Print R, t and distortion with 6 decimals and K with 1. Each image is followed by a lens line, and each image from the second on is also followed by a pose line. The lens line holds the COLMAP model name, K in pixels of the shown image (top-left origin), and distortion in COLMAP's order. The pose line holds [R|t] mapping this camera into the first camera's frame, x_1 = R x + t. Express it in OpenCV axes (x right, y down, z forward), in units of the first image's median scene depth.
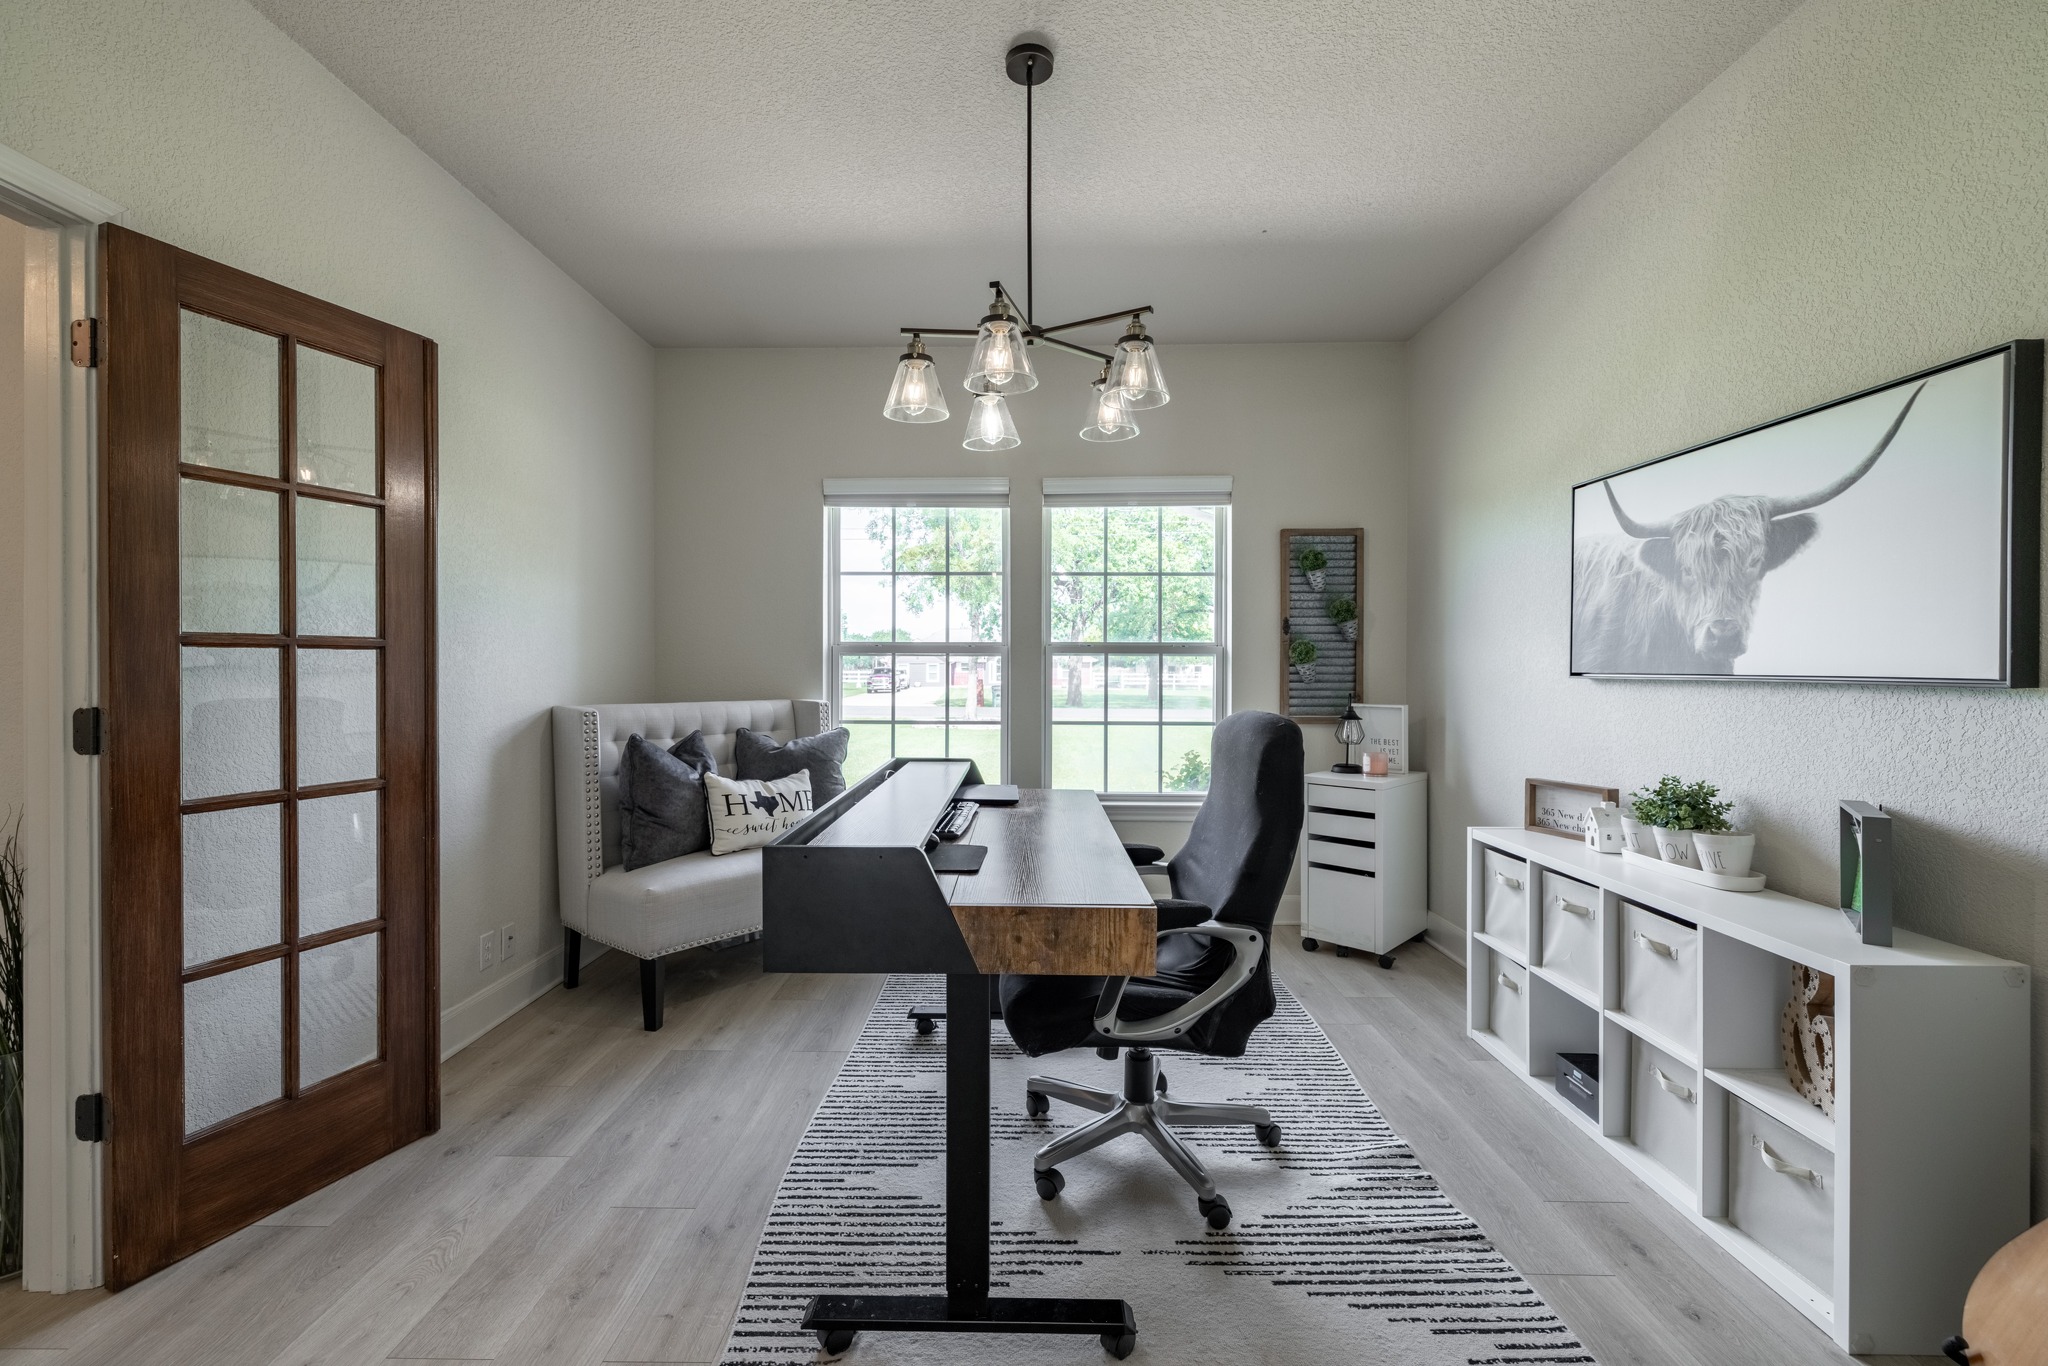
lens RADIAL K [[859.1, 0, 1024.0], [0, 859.1, 683.0], [0, 0, 1]] dist [-0.002231, 0.000033]
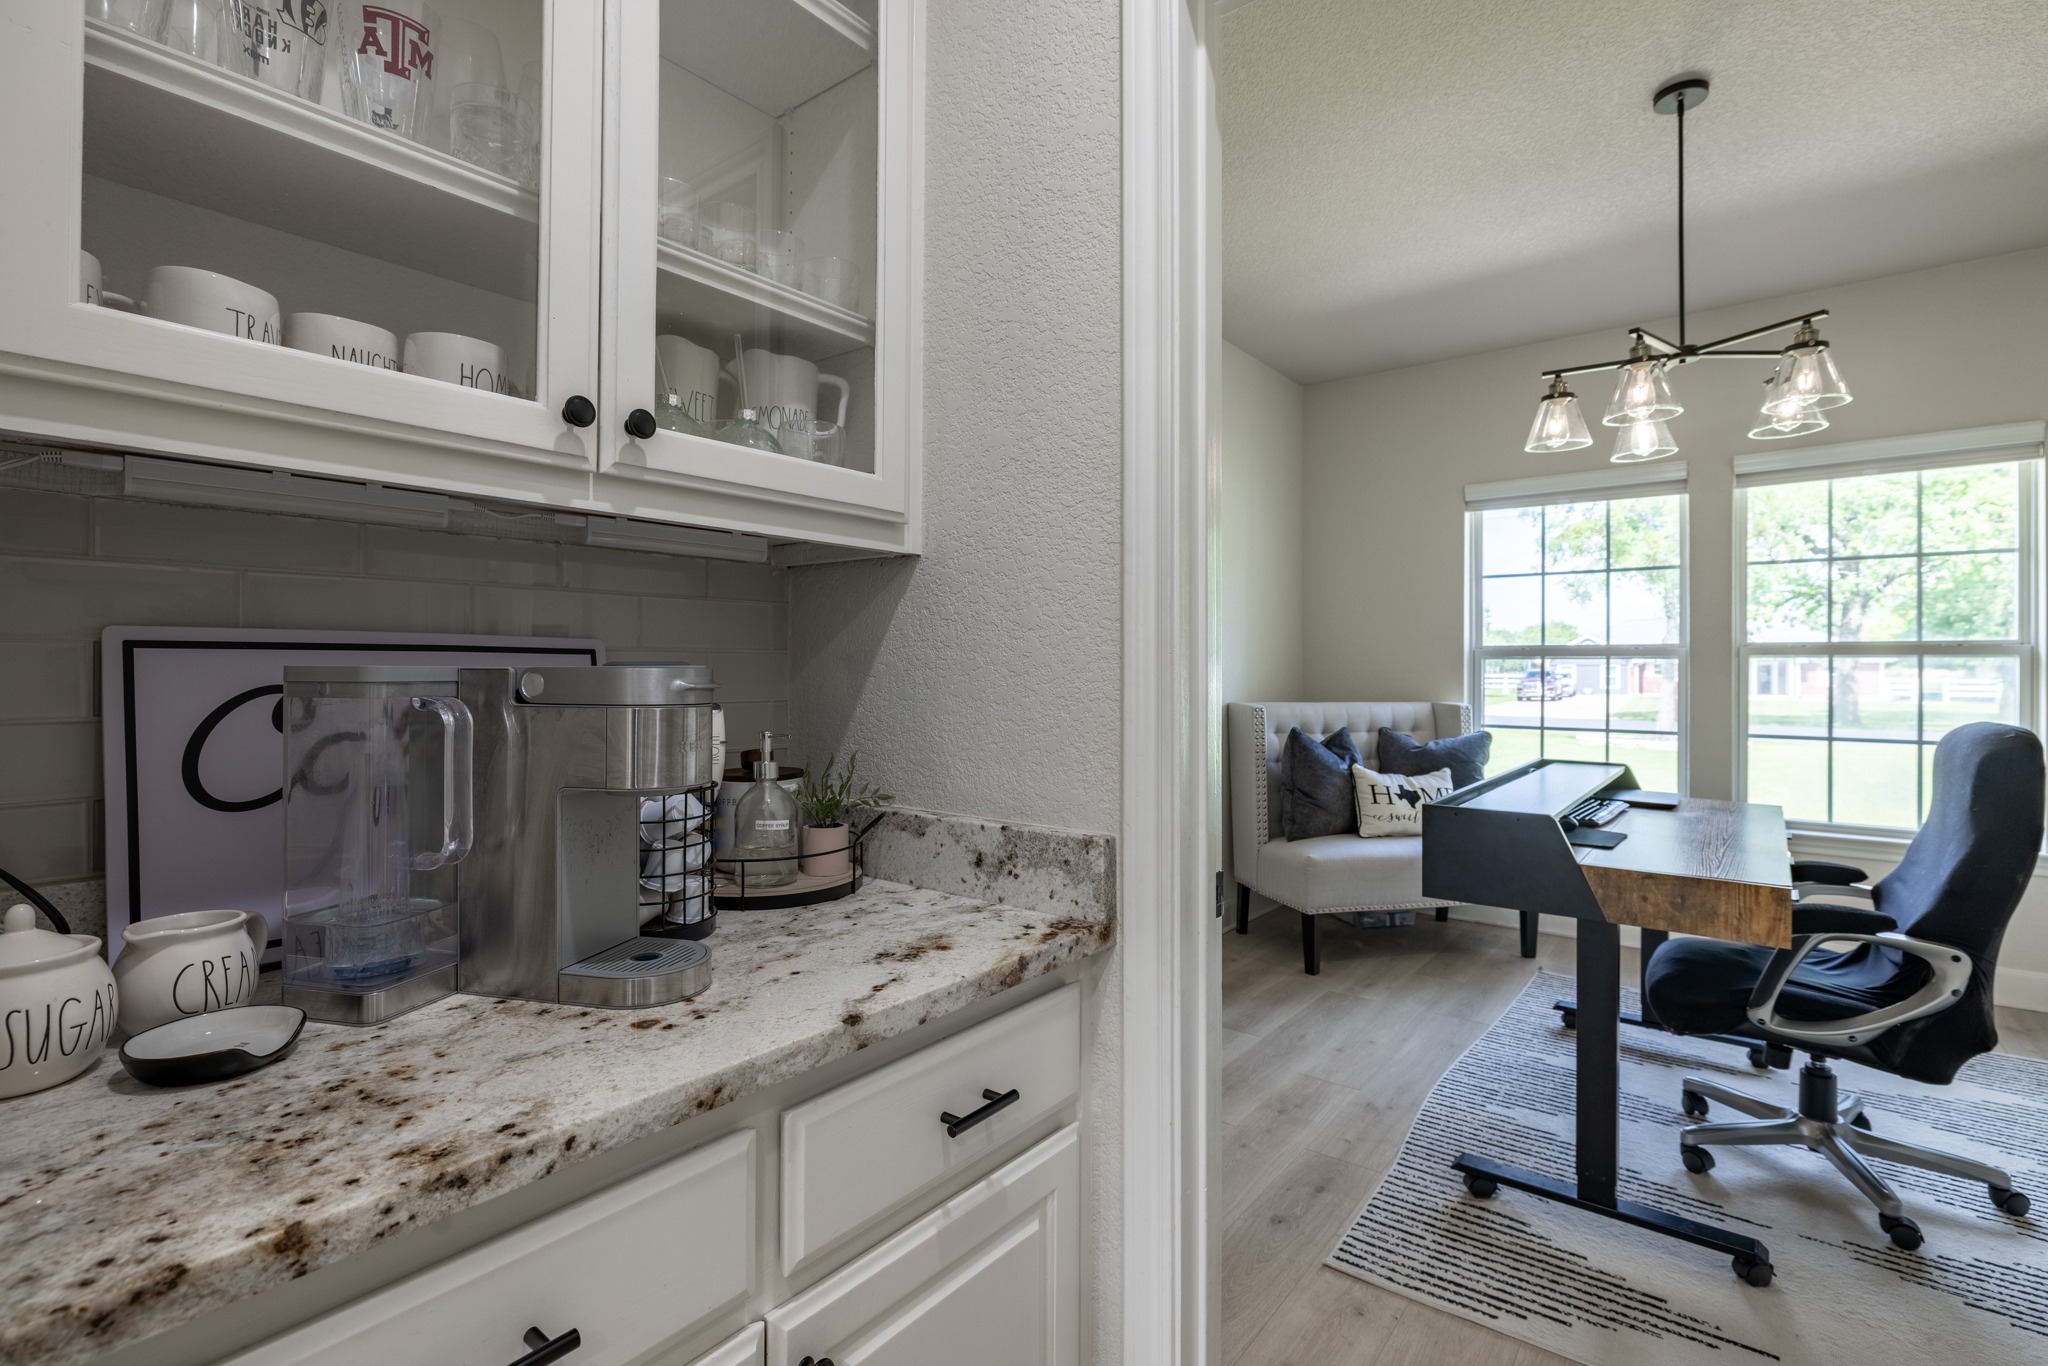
lens RADIAL K [[939.4, 0, 1020.6], [0, 939.4, 665.9], [0, 0, 1]] dist [-0.002862, 0.000738]
pose [[0.785679, -0.002603, -0.618628, 0.074937], [-0.011251, 0.999766, -0.018496, 0.003491], [0.618531, 0.021492, 0.785466, -0.361816]]
